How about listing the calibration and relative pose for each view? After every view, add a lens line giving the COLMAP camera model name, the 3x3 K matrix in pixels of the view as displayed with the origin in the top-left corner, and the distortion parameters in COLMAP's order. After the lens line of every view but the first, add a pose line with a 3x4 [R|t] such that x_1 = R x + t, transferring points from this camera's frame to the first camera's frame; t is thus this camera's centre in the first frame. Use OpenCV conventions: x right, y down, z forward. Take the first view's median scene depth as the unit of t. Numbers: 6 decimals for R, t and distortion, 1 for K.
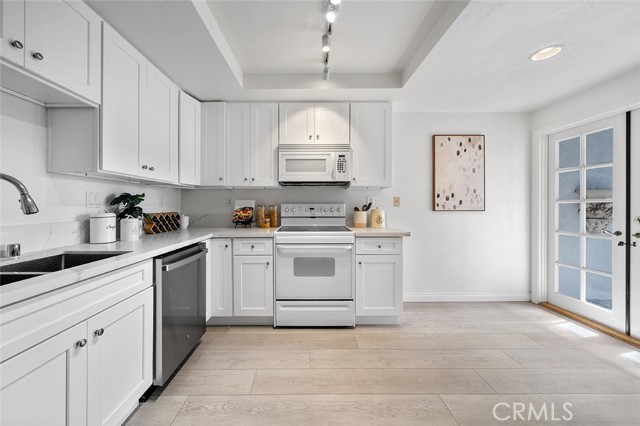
lens RADIAL K [[229.6, 0, 309.5], [0, 229.6, 205.7], [0, 0, 1]] dist [-0.004129, 0.000047]
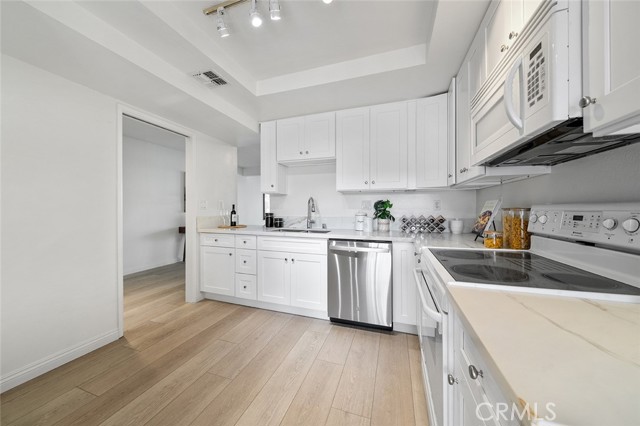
lens RADIAL K [[224.3, 0, 315.5], [0, 224.3, 211.4], [0, 0, 1]] dist [0.001521, 0.000413]
pose [[-0.326454, 0.009866, -0.945162, 0.448251], [0.001048, 0.999949, 0.010076, -0.000640], [0.945213, 0.002299, -0.326447, 0.697380]]
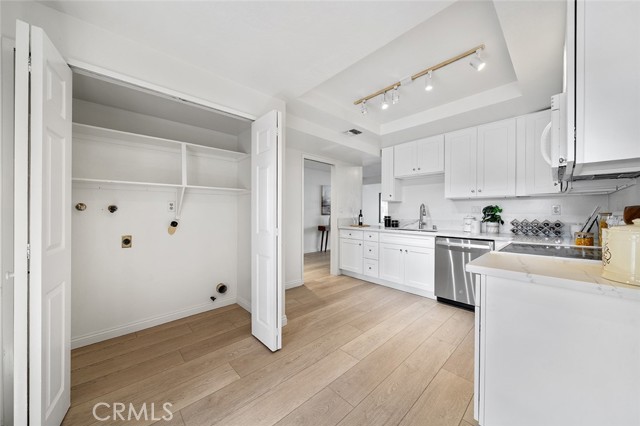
lens RADIAL K [[224.3, 0, 318.3], [0, 224.3, 214.5], [0, 0, 1]] dist [0.001521, 0.000413]
pose [[-0.727381, 0.002329, -0.686230, 0.787295], [-0.003402, 0.999970, 0.006999, -0.000395], [0.686226, 0.007425, -0.727351, 0.862692]]
